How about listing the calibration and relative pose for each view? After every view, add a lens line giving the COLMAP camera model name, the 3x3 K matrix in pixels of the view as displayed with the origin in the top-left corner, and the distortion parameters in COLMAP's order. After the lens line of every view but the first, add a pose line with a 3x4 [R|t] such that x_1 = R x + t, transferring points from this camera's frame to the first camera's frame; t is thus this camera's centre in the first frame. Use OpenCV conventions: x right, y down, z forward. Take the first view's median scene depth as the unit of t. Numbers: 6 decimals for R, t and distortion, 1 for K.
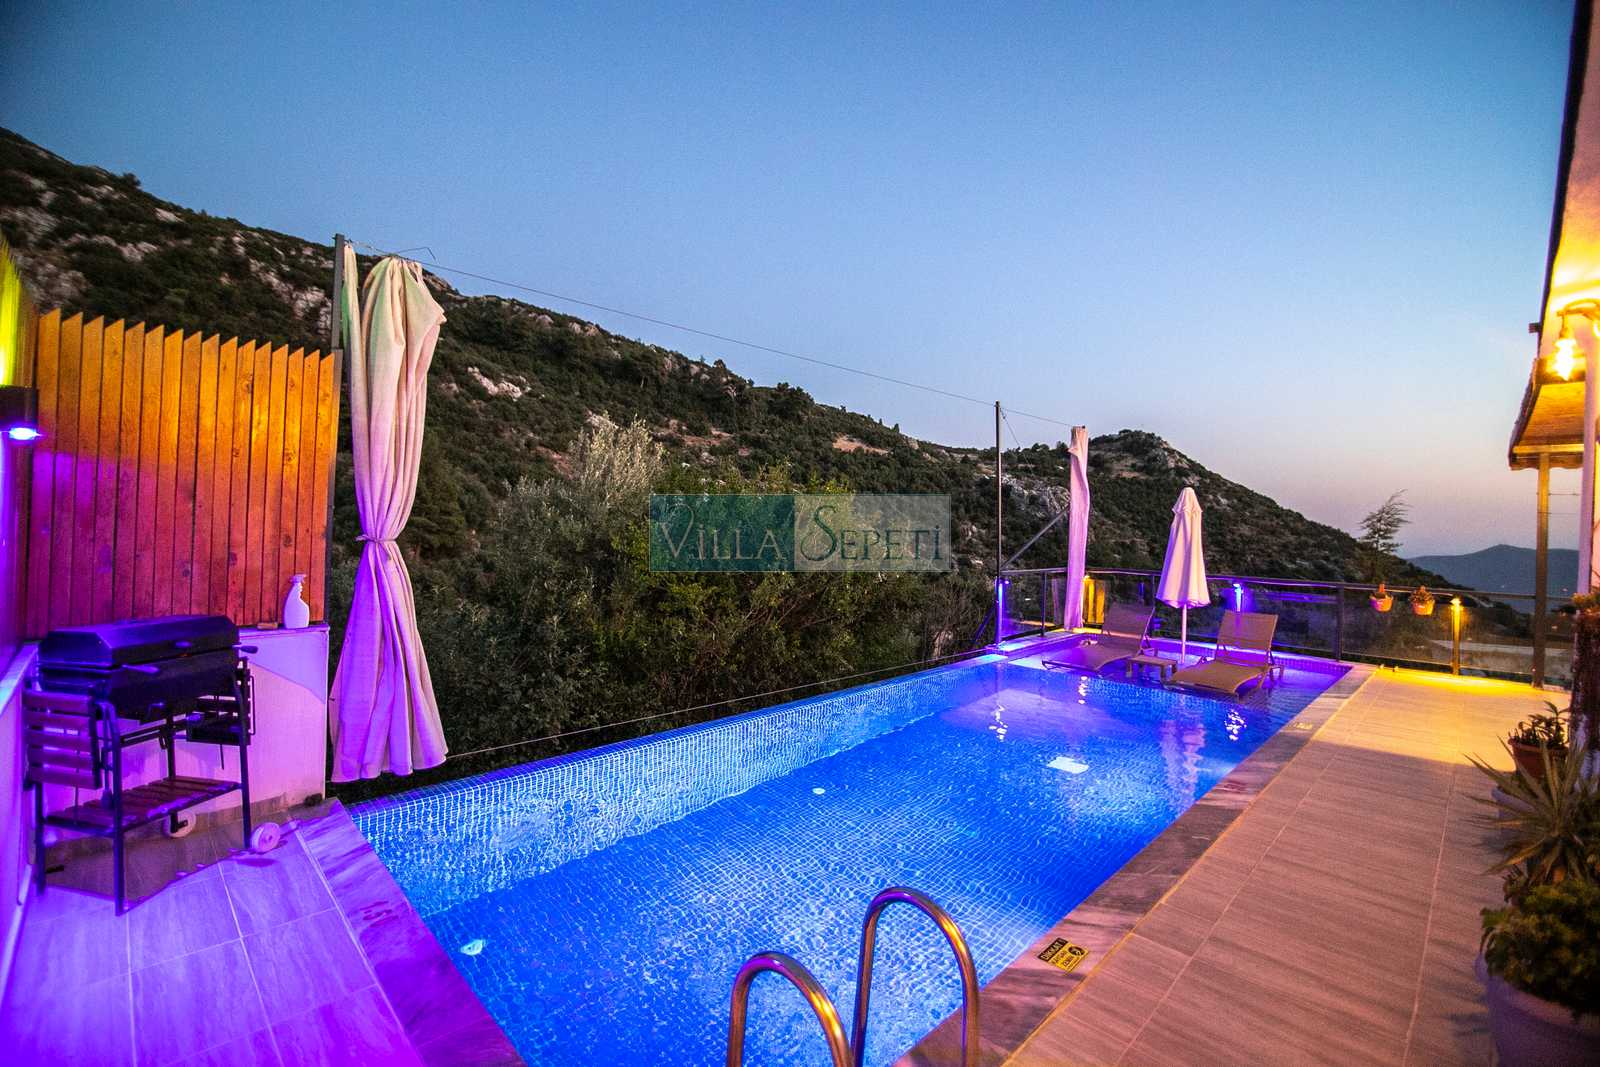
lens RADIAL K [[698.2, 0, 795.8], [0, 698.2, 524.6], [0, 0, 1]] dist [-0.000652, -0.009550]
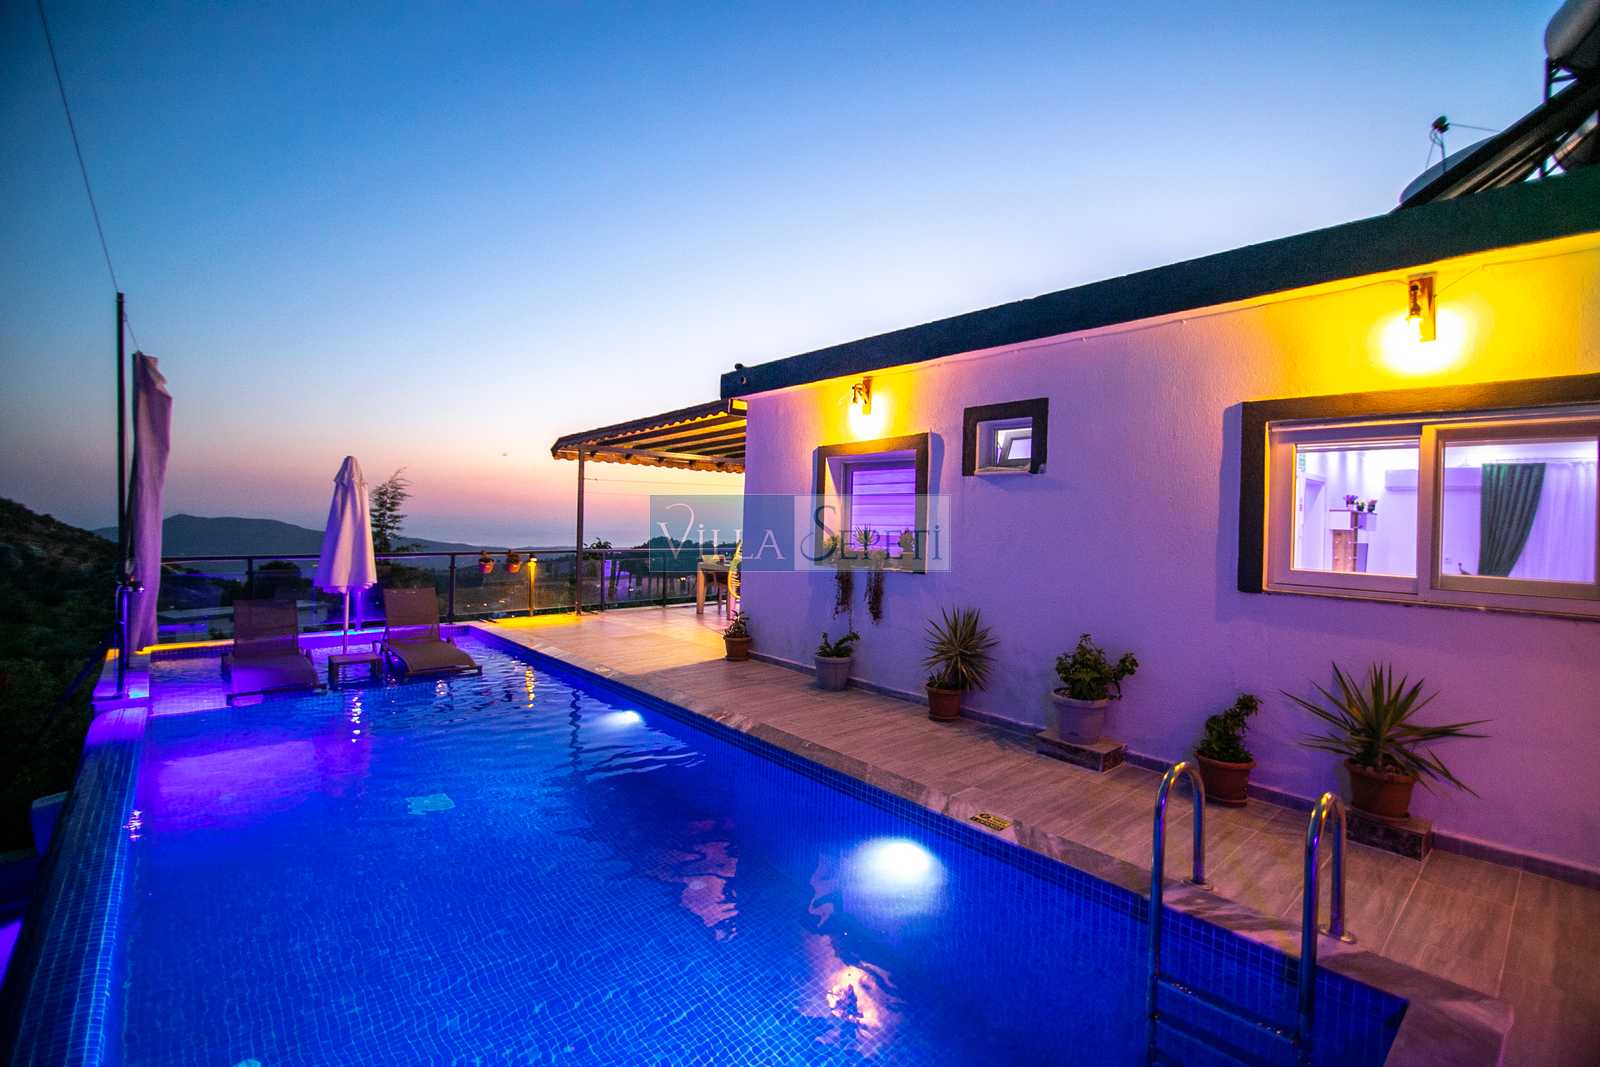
lens RADIAL K [[712.9, 0, 795.3], [0, 712.9, 520.8], [0, 0, 1]] dist [-0.000443, -0.011312]
pose [[0.056695, -0.027590, 0.998010, -0.291196], [-0.009256, 0.999561, 0.028159, -0.001716], [-0.998349, -0.010834, 0.056415, 0.377044]]
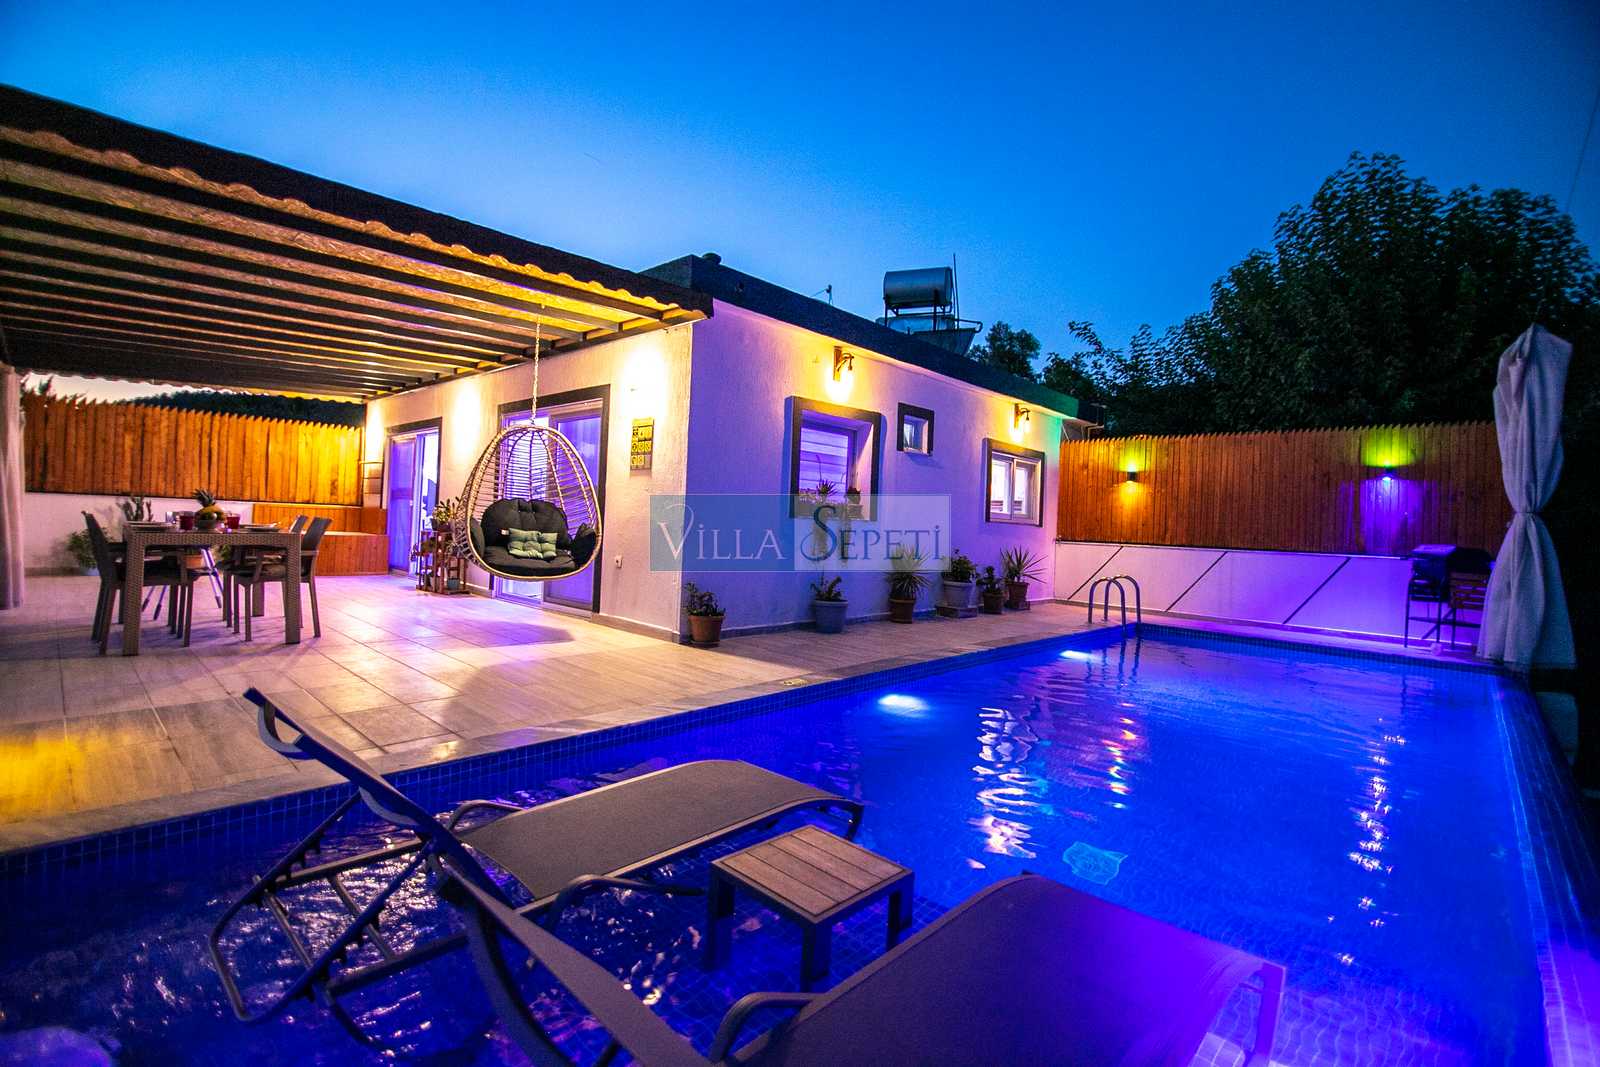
lens RADIAL K [[712.9, 0, 795.3], [0, 712.9, 520.8], [0, 0, 1]] dist [-0.000443, -0.011312]
pose [[-0.997210, -0.068419, -0.029859, 0.474098], [-0.068654, 0.997617, 0.006908, 0.063555], [0.029315, 0.008939, -0.999530, 1.127435]]
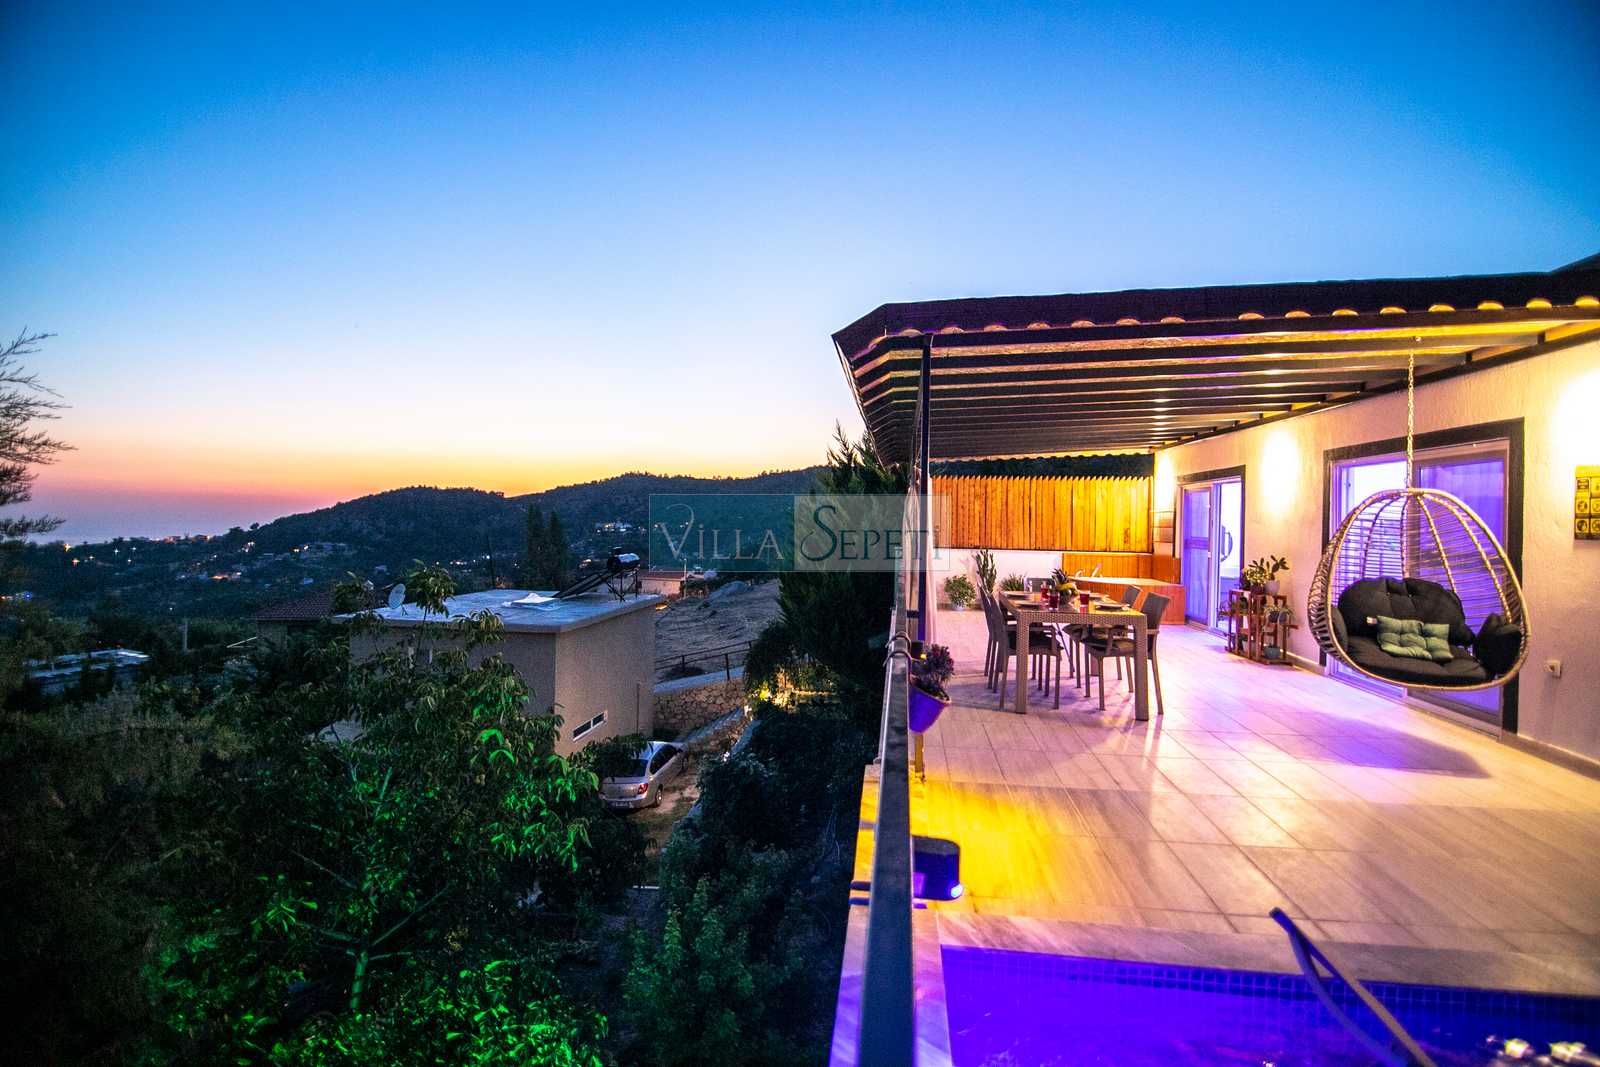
lens RADIAL K [[712.9, 0, 795.3], [0, 712.9, 520.8], [0, 0, 1]] dist [-0.000443, -0.011312]
pose [[-0.590146, -0.033705, 0.806592, 0.528835], [-0.018913, 0.999431, 0.027925, 0.026115], [-0.807075, 0.001224, -0.590448, 1.134537]]
